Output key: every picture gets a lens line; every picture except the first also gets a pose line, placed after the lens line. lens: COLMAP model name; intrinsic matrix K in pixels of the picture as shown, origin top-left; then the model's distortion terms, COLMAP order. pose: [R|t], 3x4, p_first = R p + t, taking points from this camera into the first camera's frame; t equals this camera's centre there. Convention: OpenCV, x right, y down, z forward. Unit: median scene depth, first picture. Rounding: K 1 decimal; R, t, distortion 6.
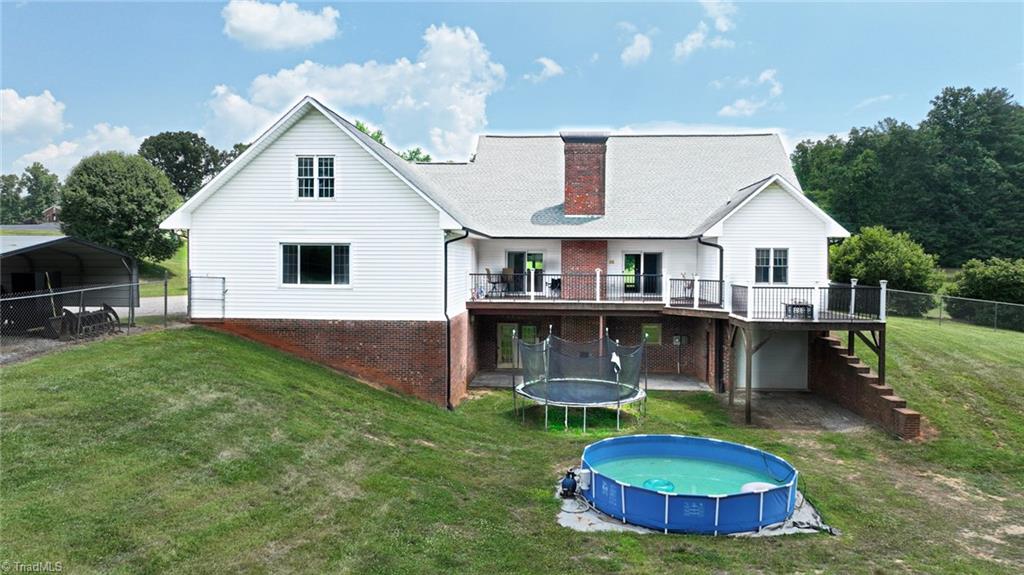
lens RADIAL K [[720.6, 0, 512.0], [0, 720.6, 287.5], [0, 0, 1]] dist [0.004109, 0.010904]
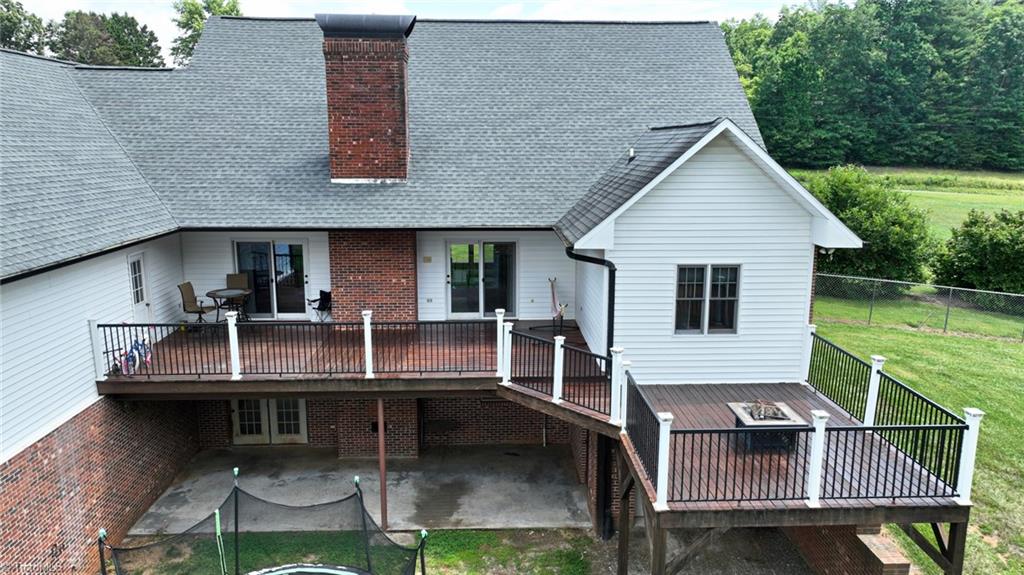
lens RADIAL K [[720.6, 0, 512.0], [0, 720.6, 287.5], [0, 0, 1]] dist [0.004109, 0.010904]
pose [[0.993894, -0.024648, 0.107553, 0.039771], [0.006809, 0.986574, 0.163174, -0.029113], [-0.110131, -0.161445, 0.980717, 0.122337]]
